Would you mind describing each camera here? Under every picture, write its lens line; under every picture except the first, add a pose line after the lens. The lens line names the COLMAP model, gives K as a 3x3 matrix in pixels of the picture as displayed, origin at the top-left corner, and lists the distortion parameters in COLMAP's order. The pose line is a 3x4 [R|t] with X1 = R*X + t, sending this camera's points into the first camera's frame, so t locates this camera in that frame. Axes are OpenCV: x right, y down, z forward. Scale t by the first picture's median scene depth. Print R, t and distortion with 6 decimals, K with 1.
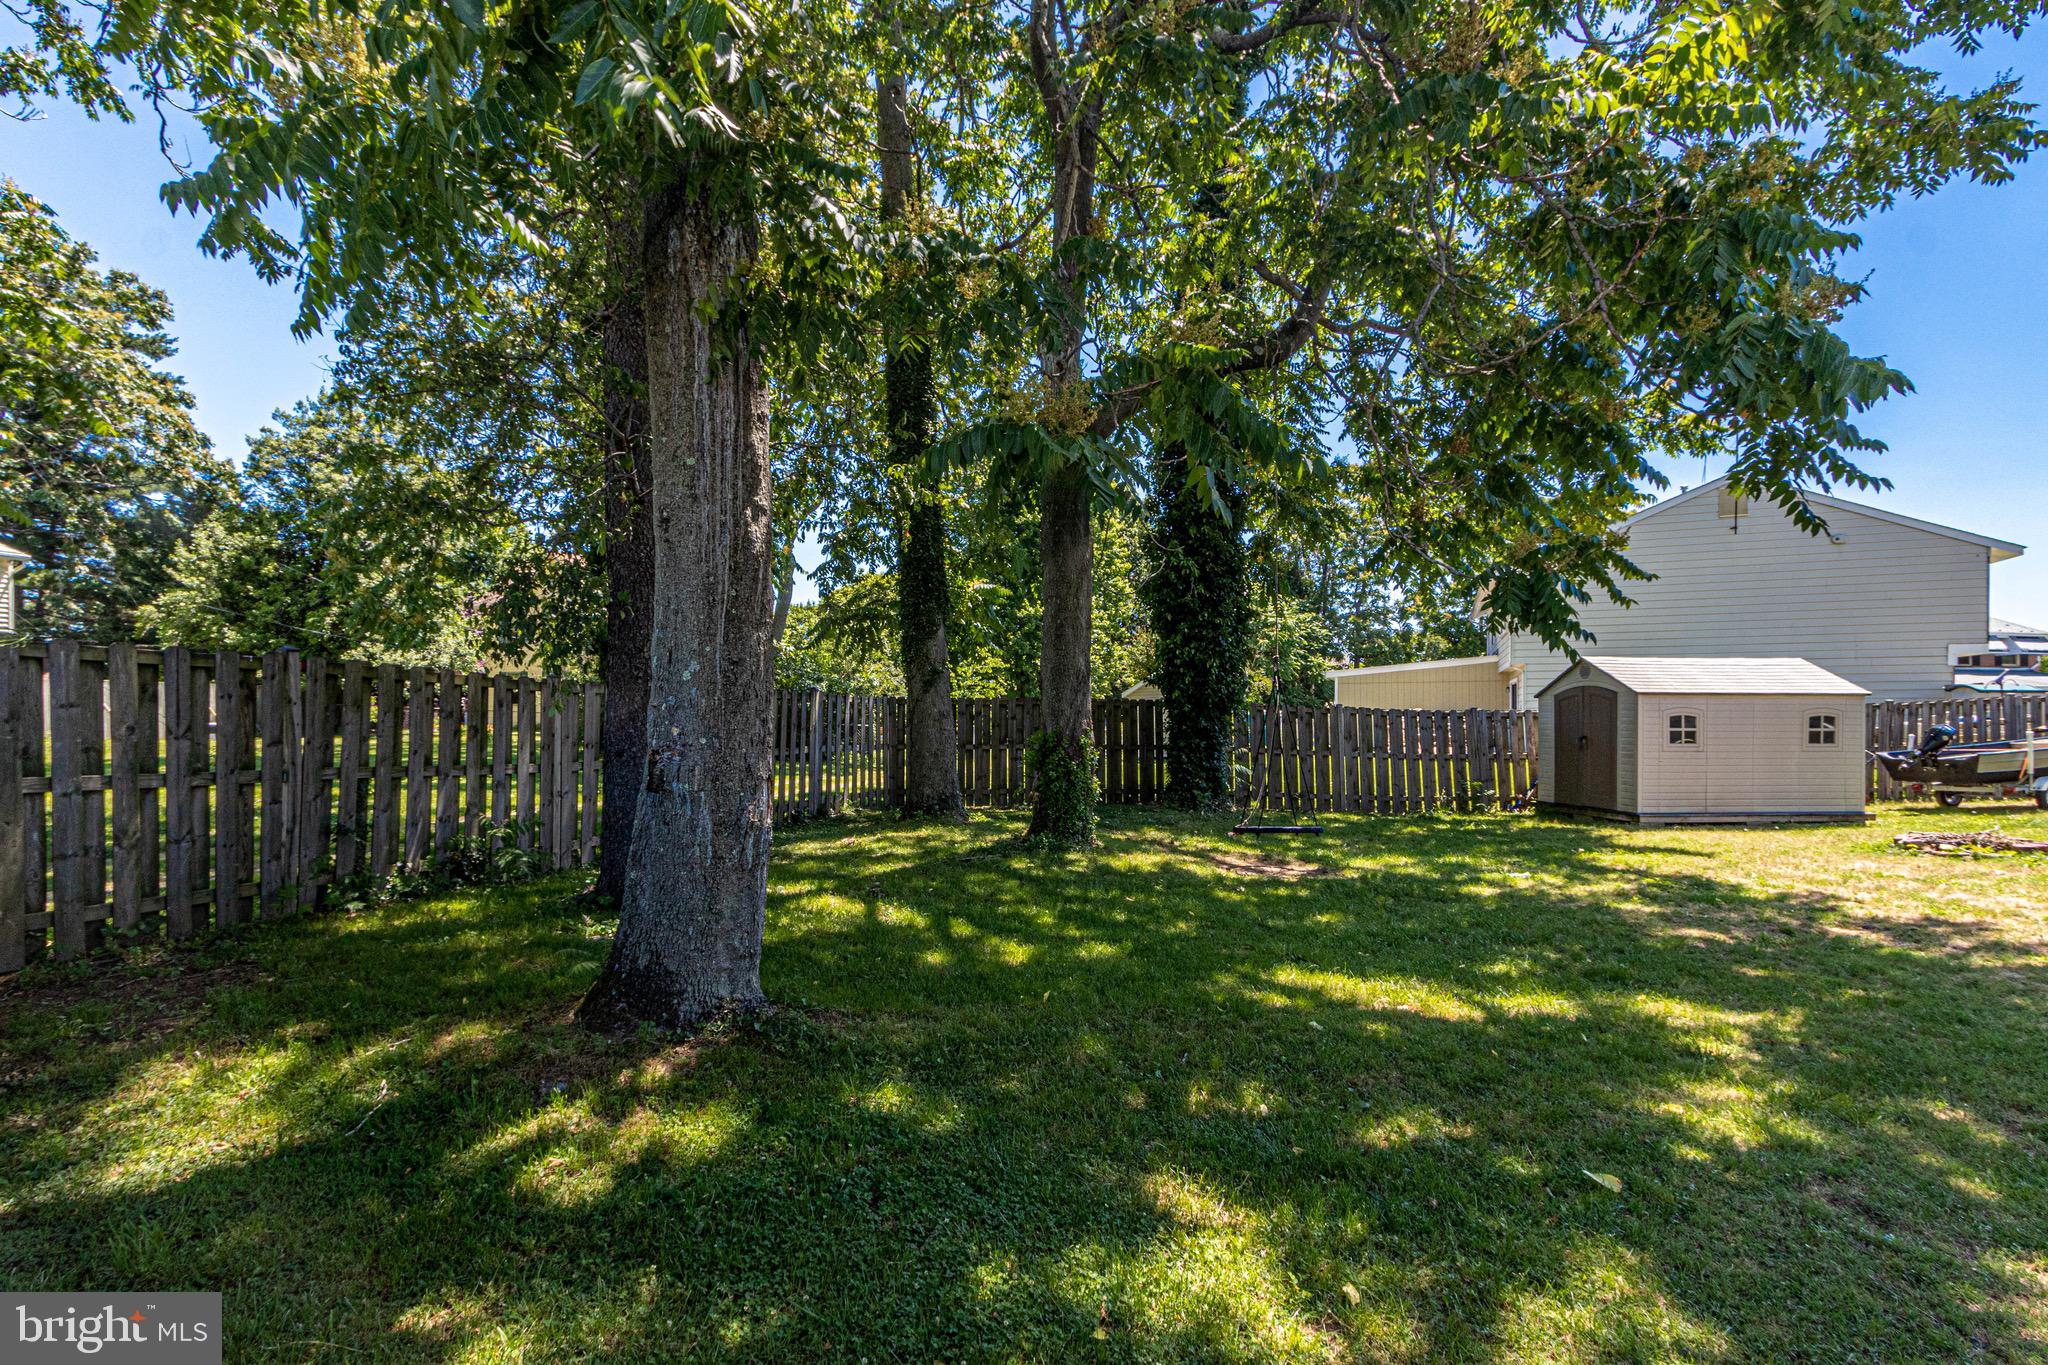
lens RADIAL K [[998.7, 0, 1002.2], [0, 998.7, 728.9], [0, 0, 1]] dist [0.002279, 0.000010]
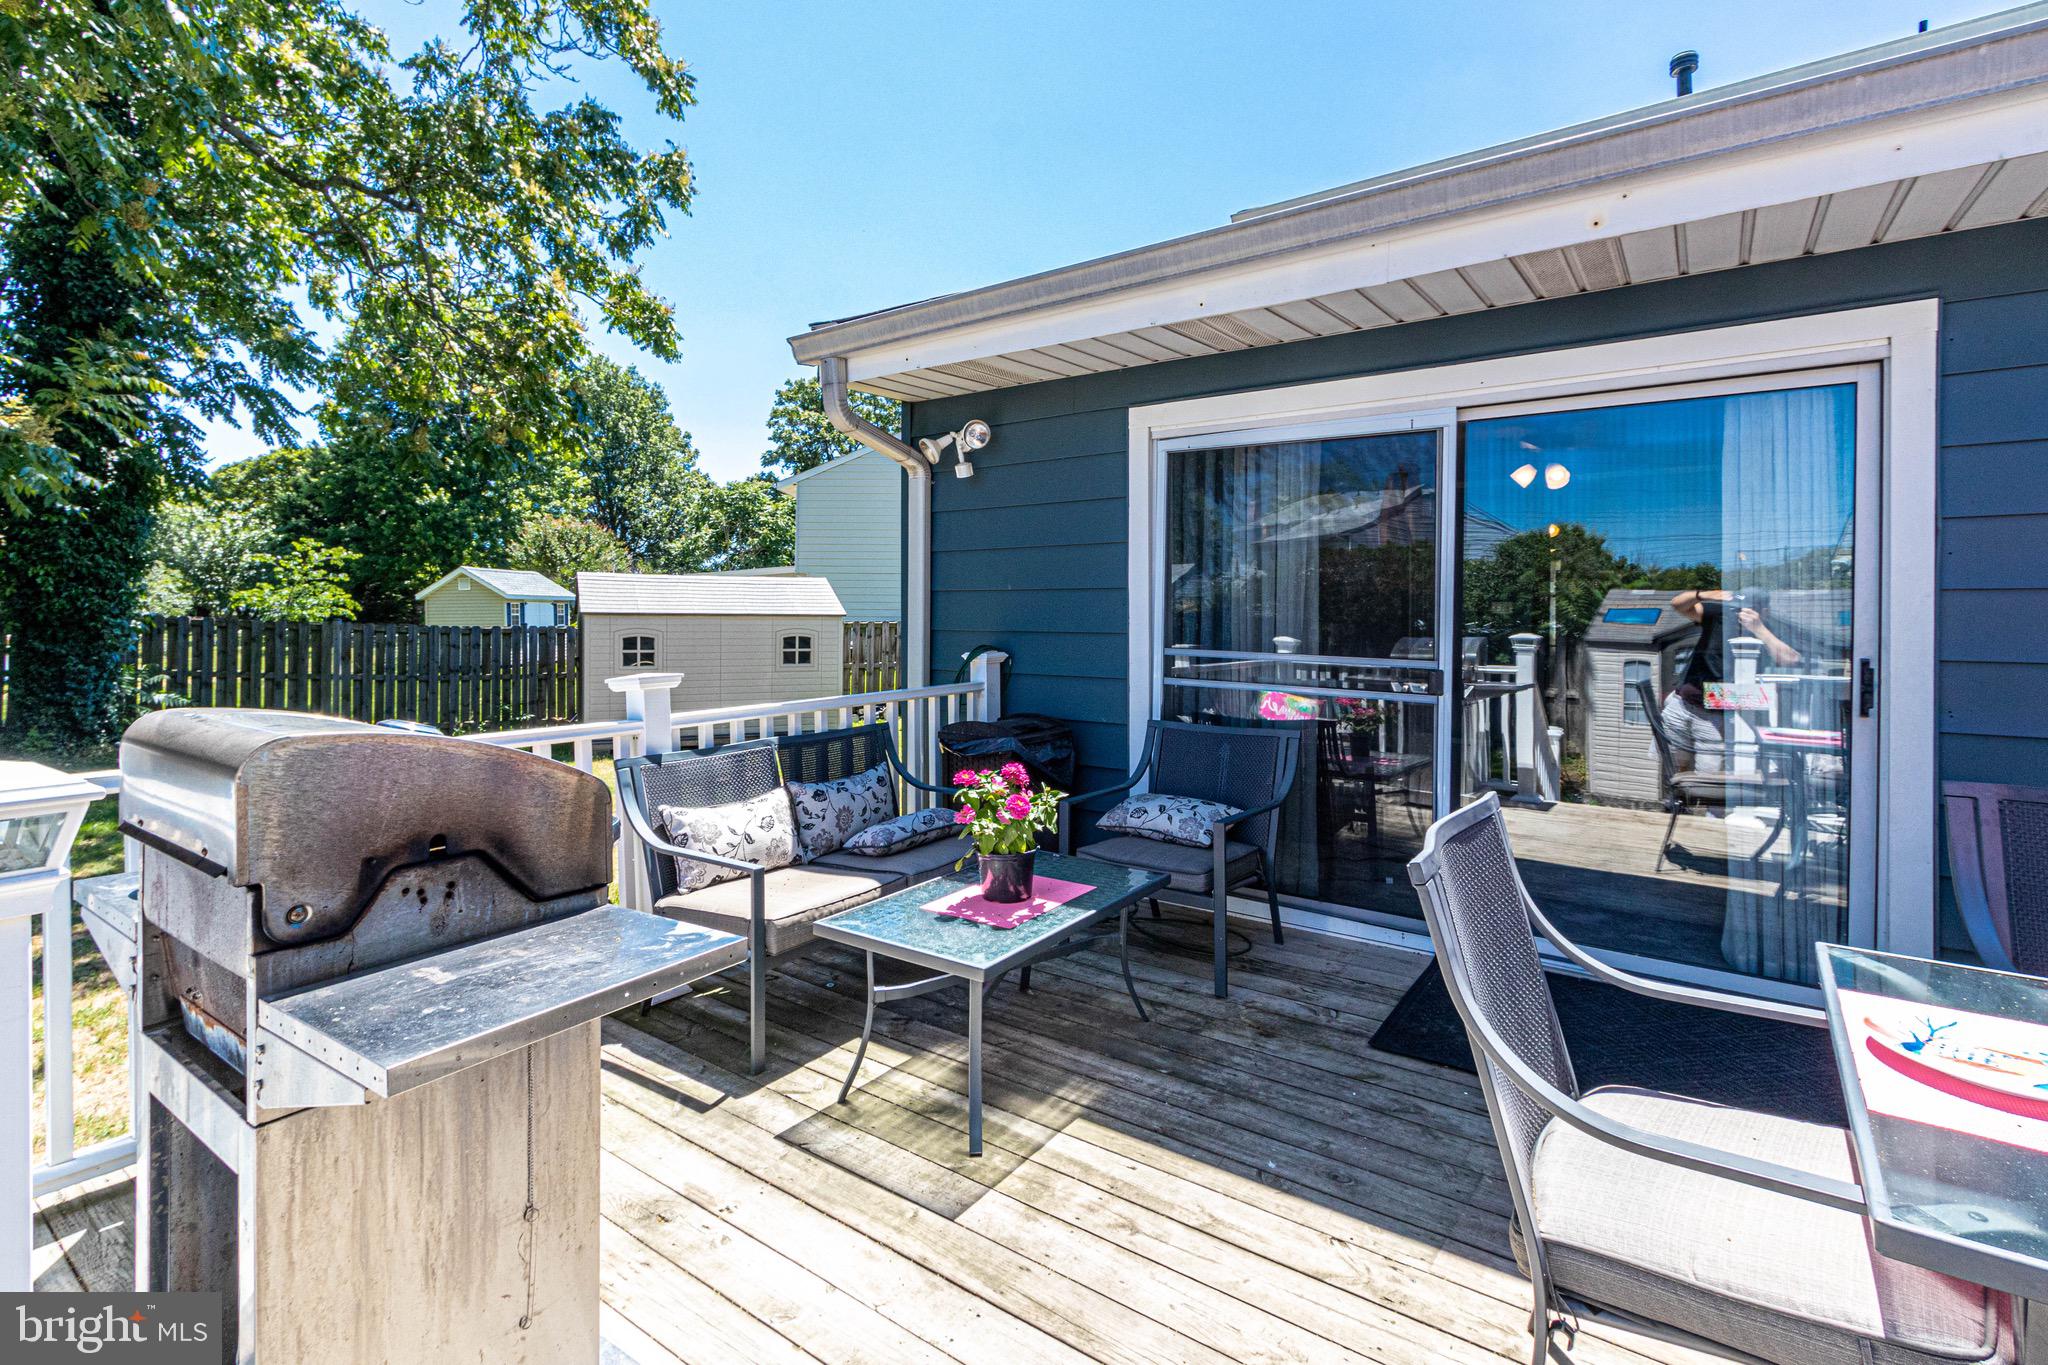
lens RADIAL K [[964.8, 0, 1016.5], [0, 964.8, 623.3], [0, 0, 1]] dist [0.002421, 0.000460]
pose [[0.935959, 0.002002, 0.352104, 0.893525], [-0.002760, 0.999995, 0.001650, -0.037076], [-0.352098, -0.002516, 0.935960, 0.010019]]
